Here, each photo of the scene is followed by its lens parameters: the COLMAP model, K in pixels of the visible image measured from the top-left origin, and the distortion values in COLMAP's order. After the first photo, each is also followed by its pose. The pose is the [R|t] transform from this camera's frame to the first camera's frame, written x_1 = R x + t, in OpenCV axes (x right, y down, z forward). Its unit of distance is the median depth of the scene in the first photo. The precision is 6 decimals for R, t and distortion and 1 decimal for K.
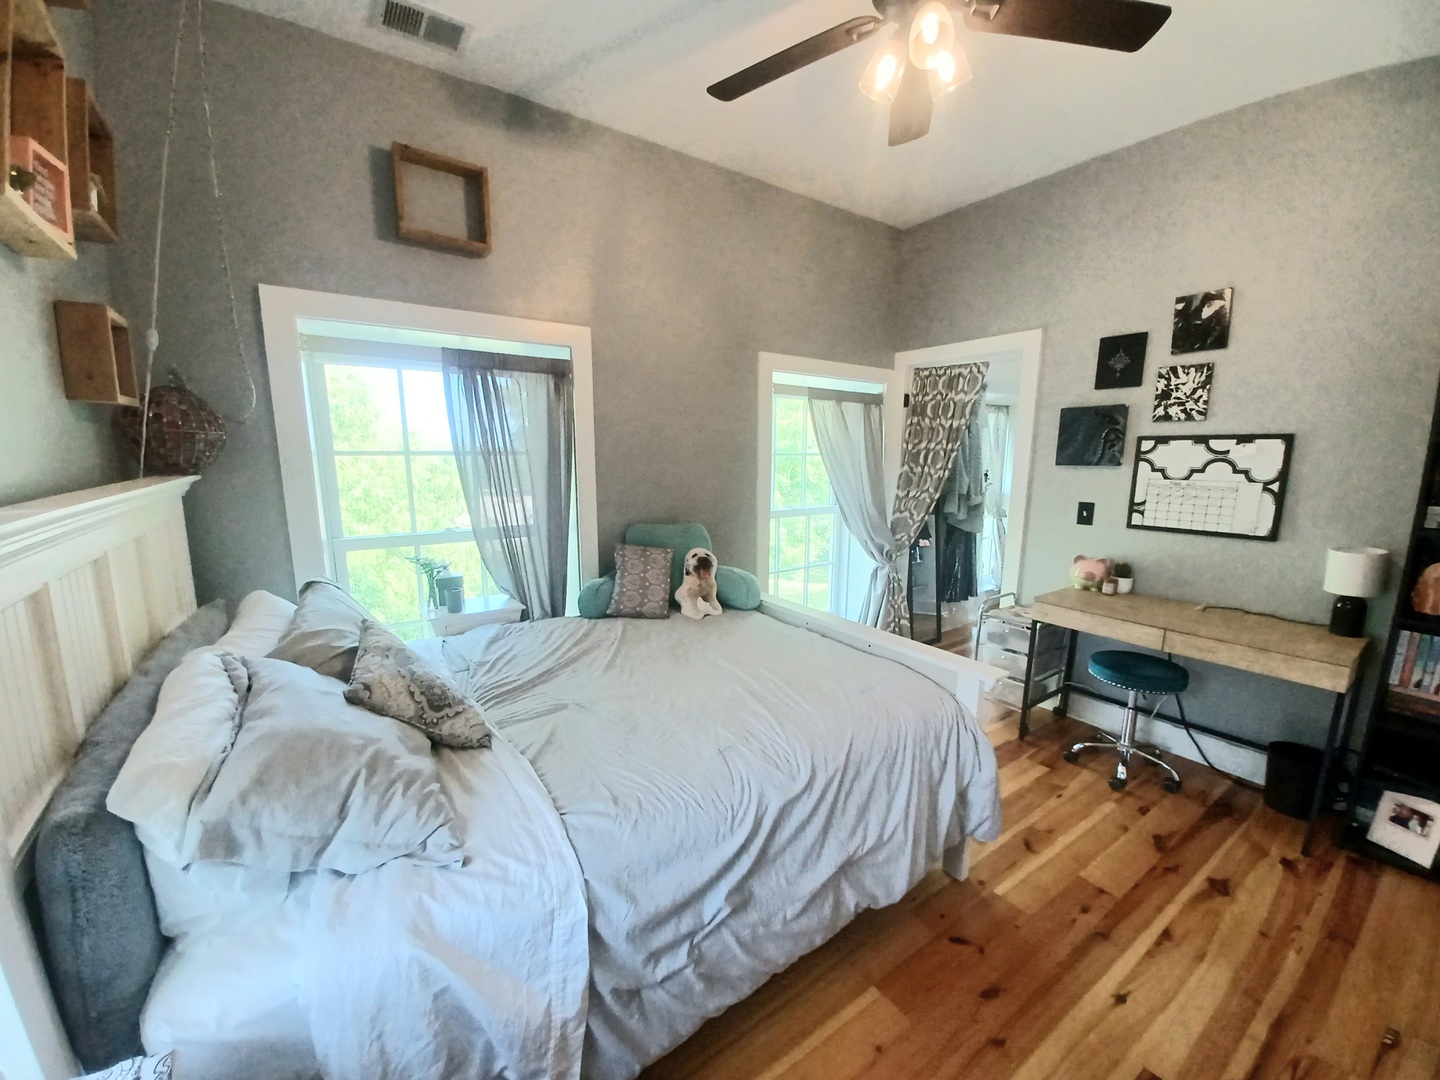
lens RADIAL K [[564.5, 0, 714.2], [0, 564.5, 547.9], [0, 0, 1]] dist [0.012709, -0.015341]
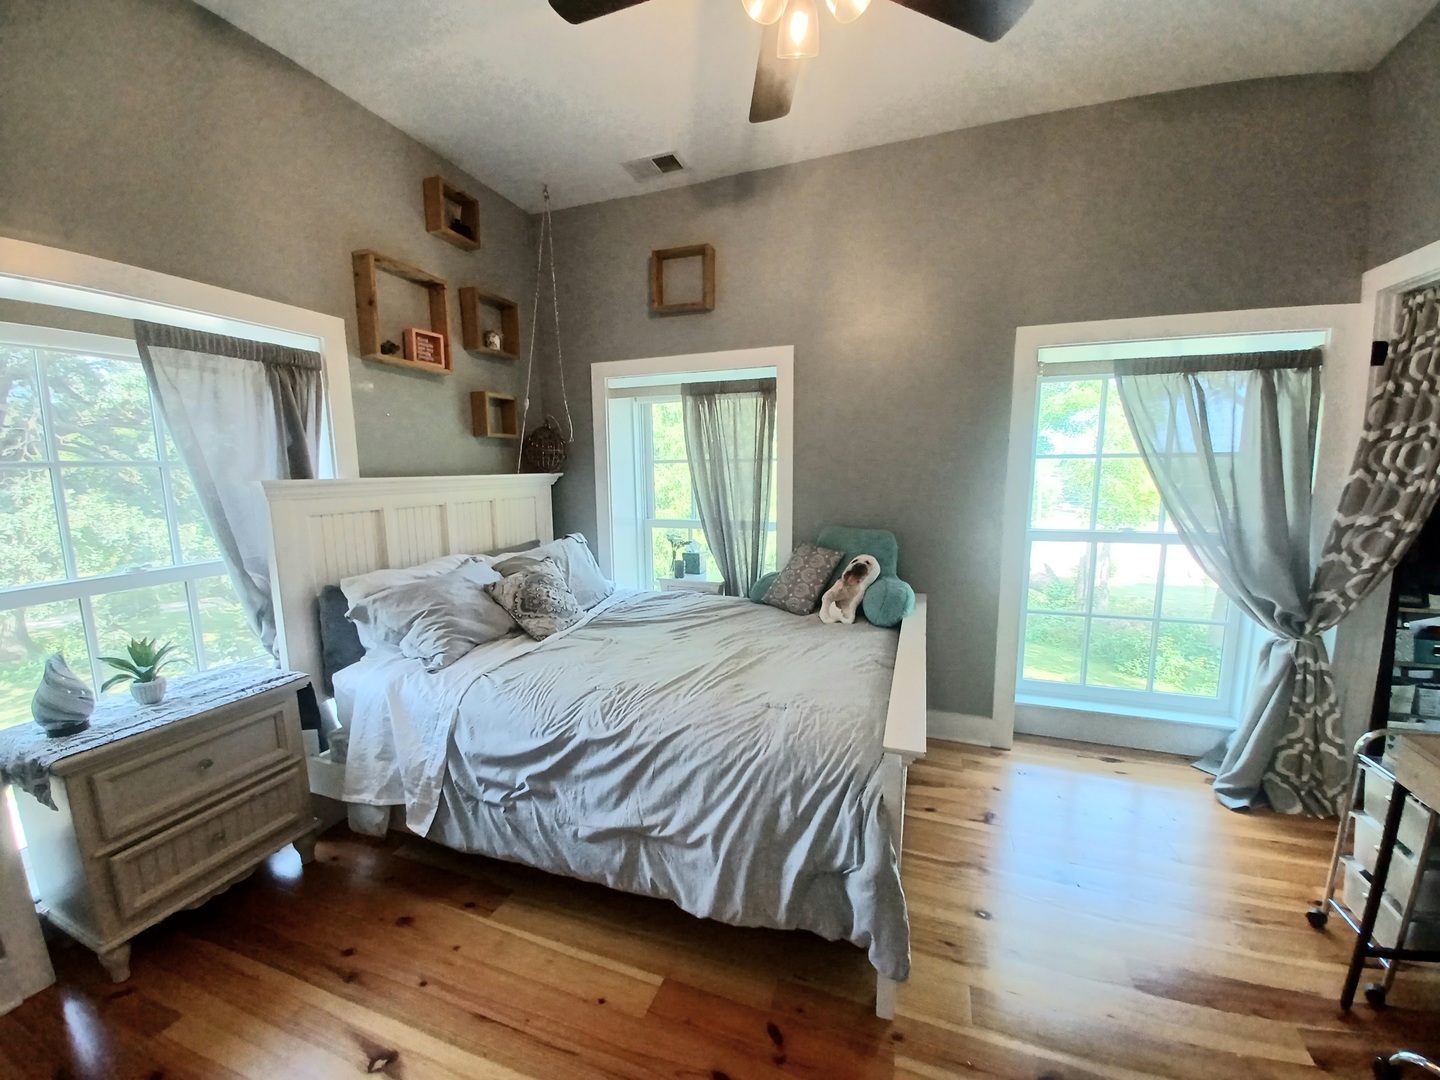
lens RADIAL K [[564.5, 0, 714.2], [0, 564.5, 547.9], [0, 0, 1]] dist [0.012709, -0.015341]
pose [[0.571012, 0.102968, -0.814459, 0.753407], [-0.126411, 0.991299, 0.036699, -0.017575], [0.811151, 0.082001, 0.579059, 0.306039]]
